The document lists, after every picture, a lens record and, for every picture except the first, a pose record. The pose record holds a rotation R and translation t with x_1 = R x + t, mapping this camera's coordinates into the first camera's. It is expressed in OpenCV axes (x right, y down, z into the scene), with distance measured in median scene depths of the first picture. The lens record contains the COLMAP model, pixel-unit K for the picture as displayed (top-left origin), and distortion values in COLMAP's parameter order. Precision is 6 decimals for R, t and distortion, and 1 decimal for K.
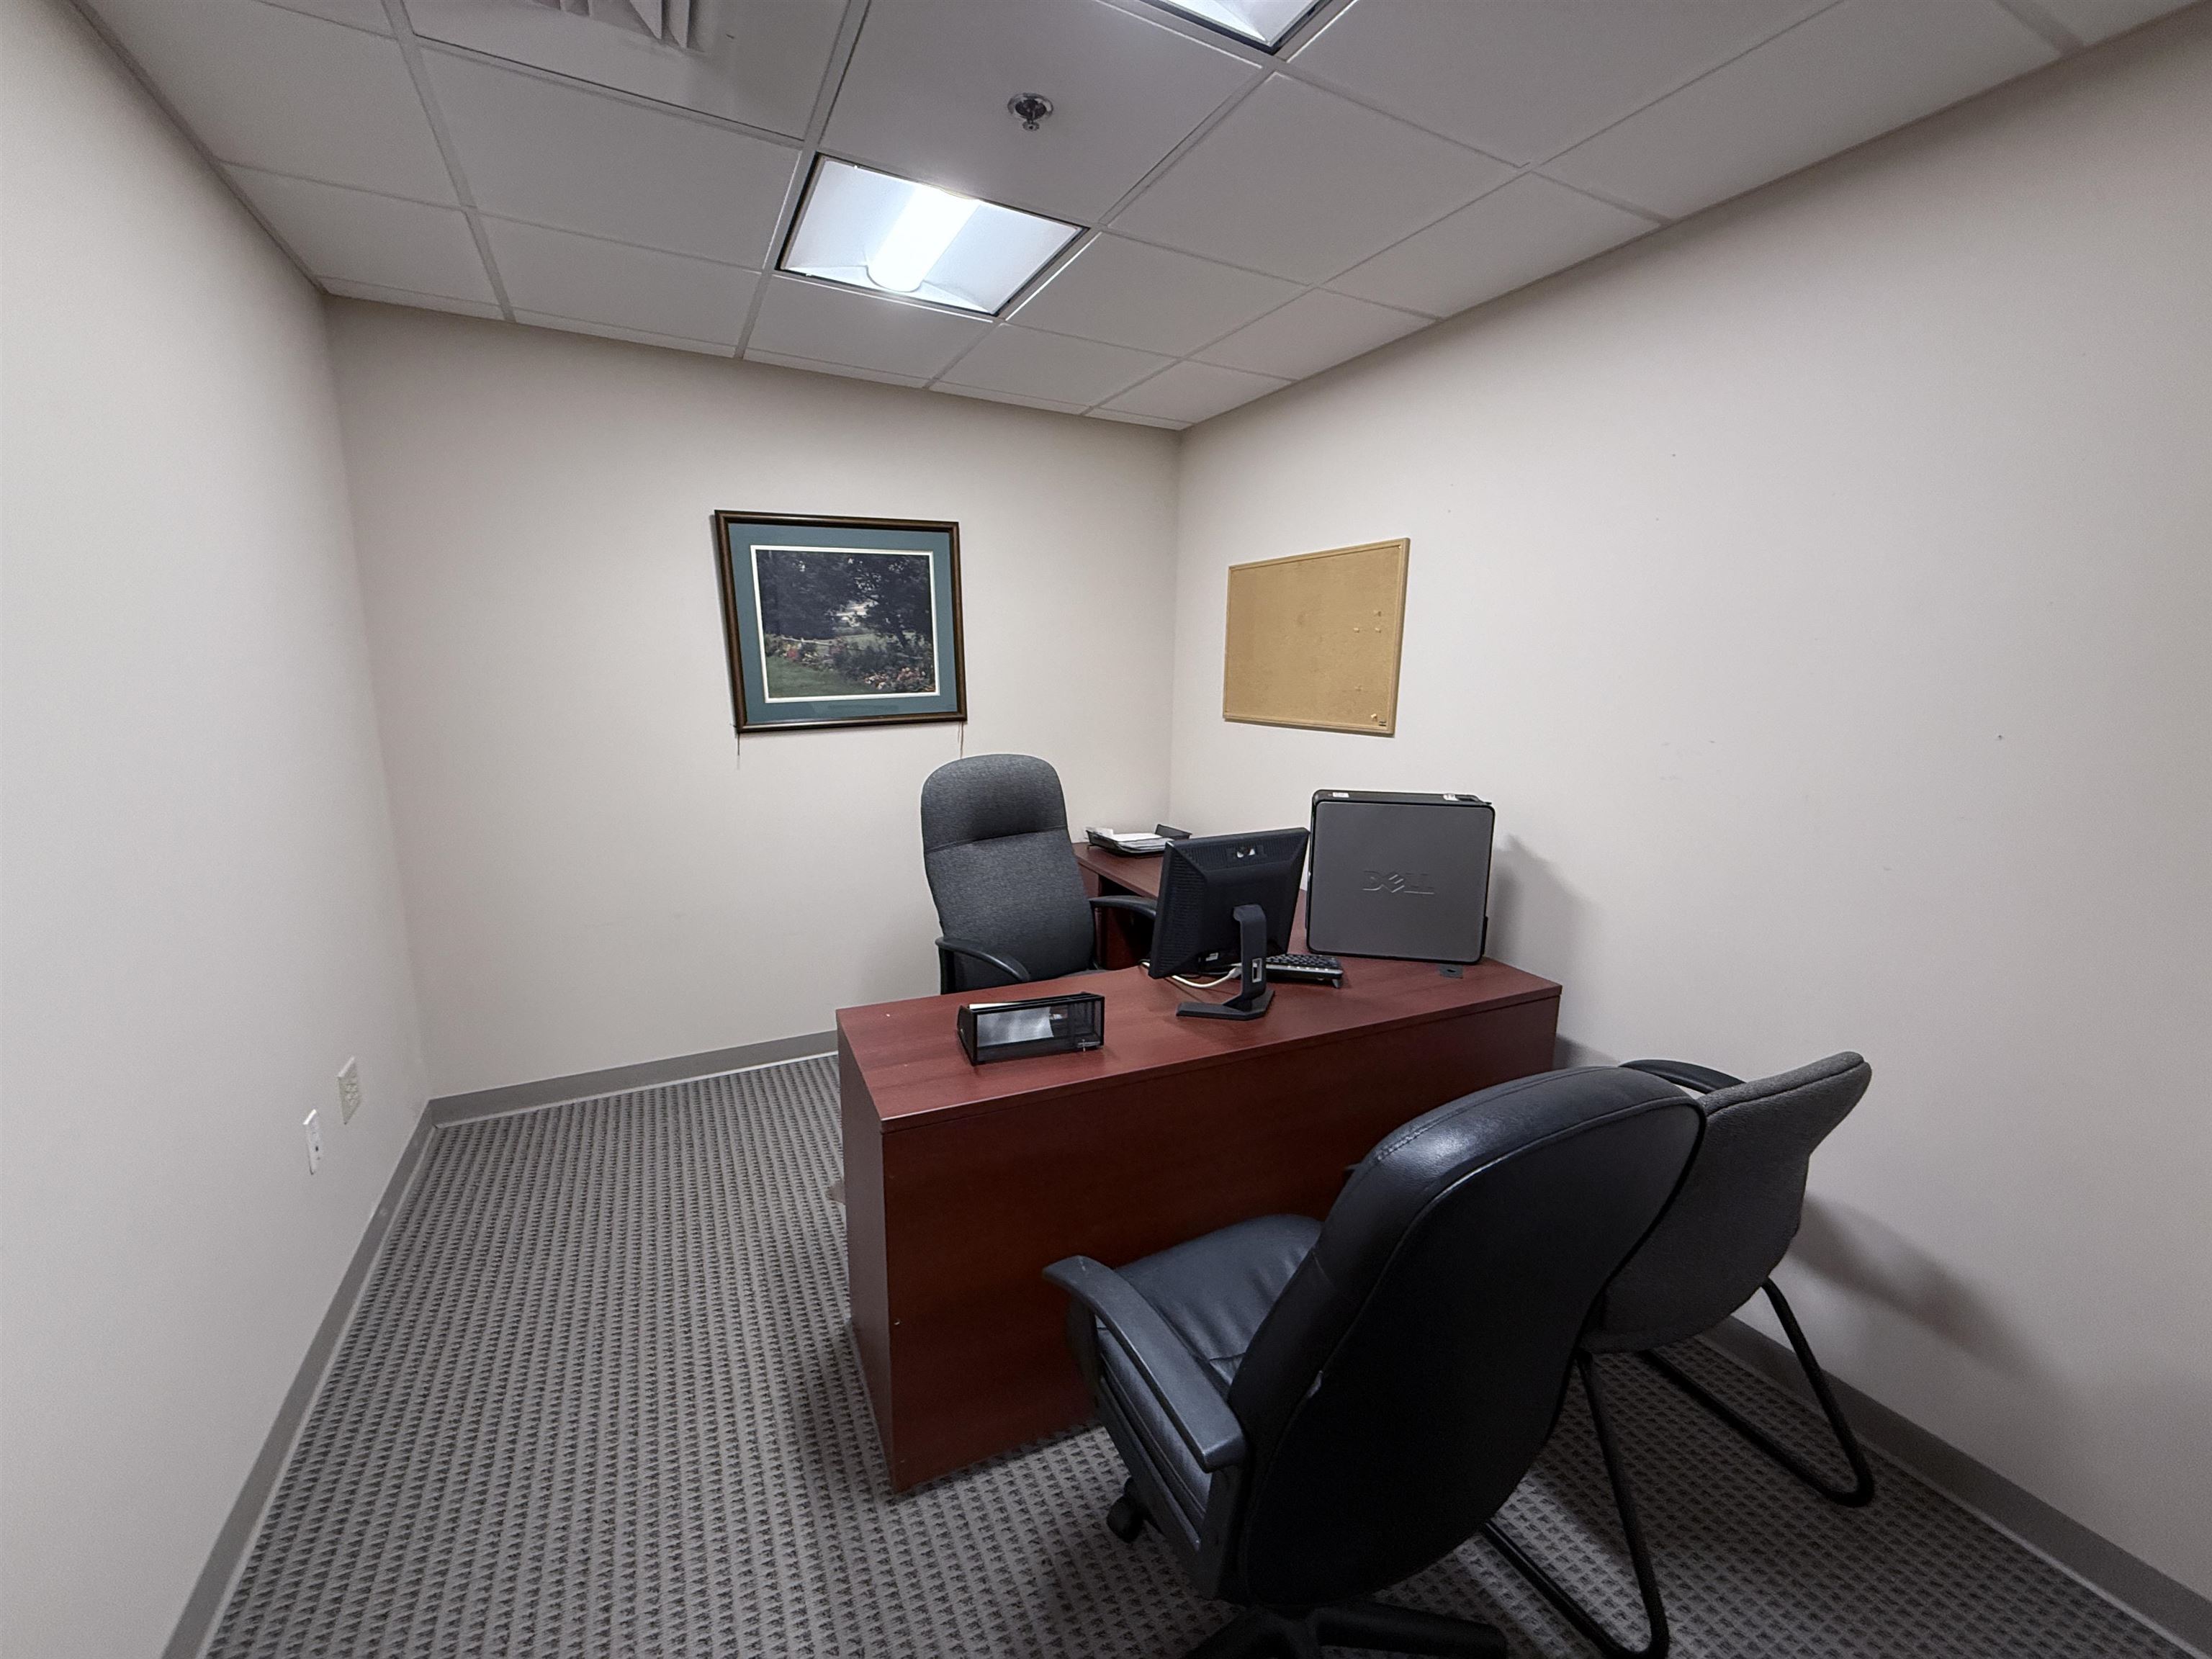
lens RADIAL K [[879.4, 0, 1106.0], [0, 879.4, 829.5], [0, 0, 1]] dist [-0.000597, -0.000085]
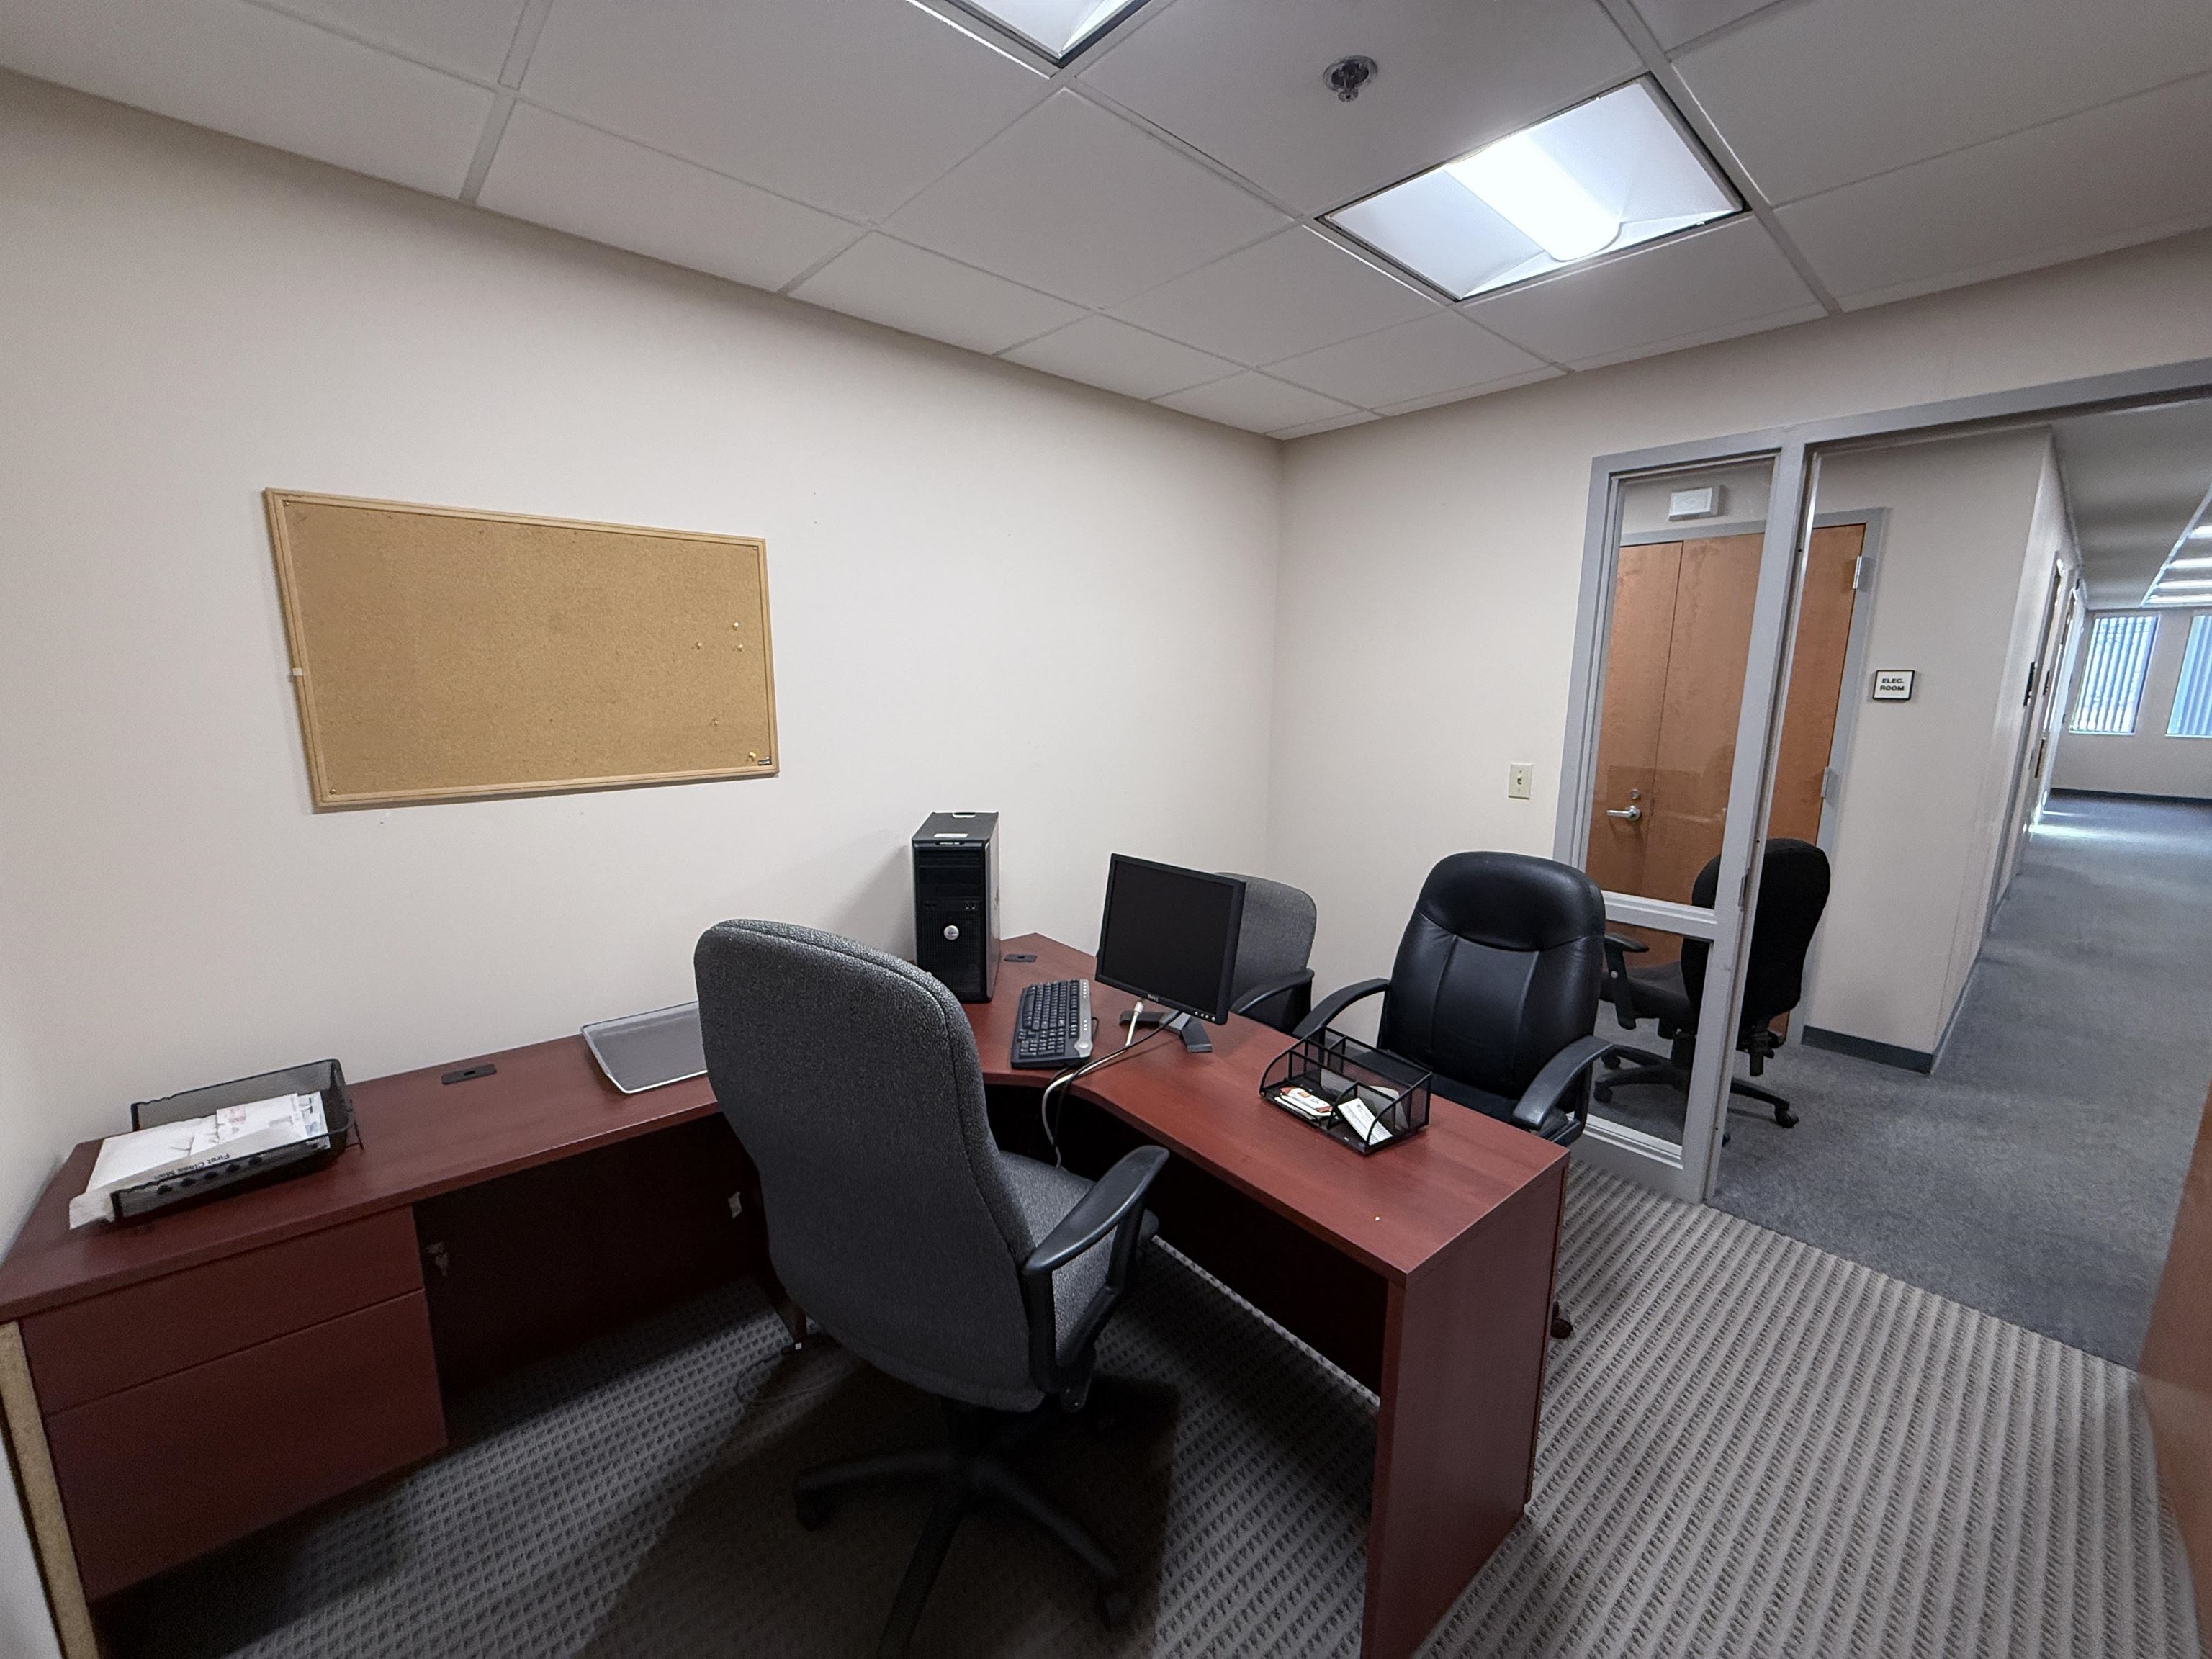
lens RADIAL K [[879.4, 0, 1106.0], [0, 879.4, 829.5], [0, 0, 1]] dist [-0.000597, -0.000085]
pose [[-0.248520, -0.187898, 0.950227, -0.548201], [0.167244, 0.957947, 0.233166, -0.196764], [-0.954079, 0.216866, -0.206645, 0.871804]]
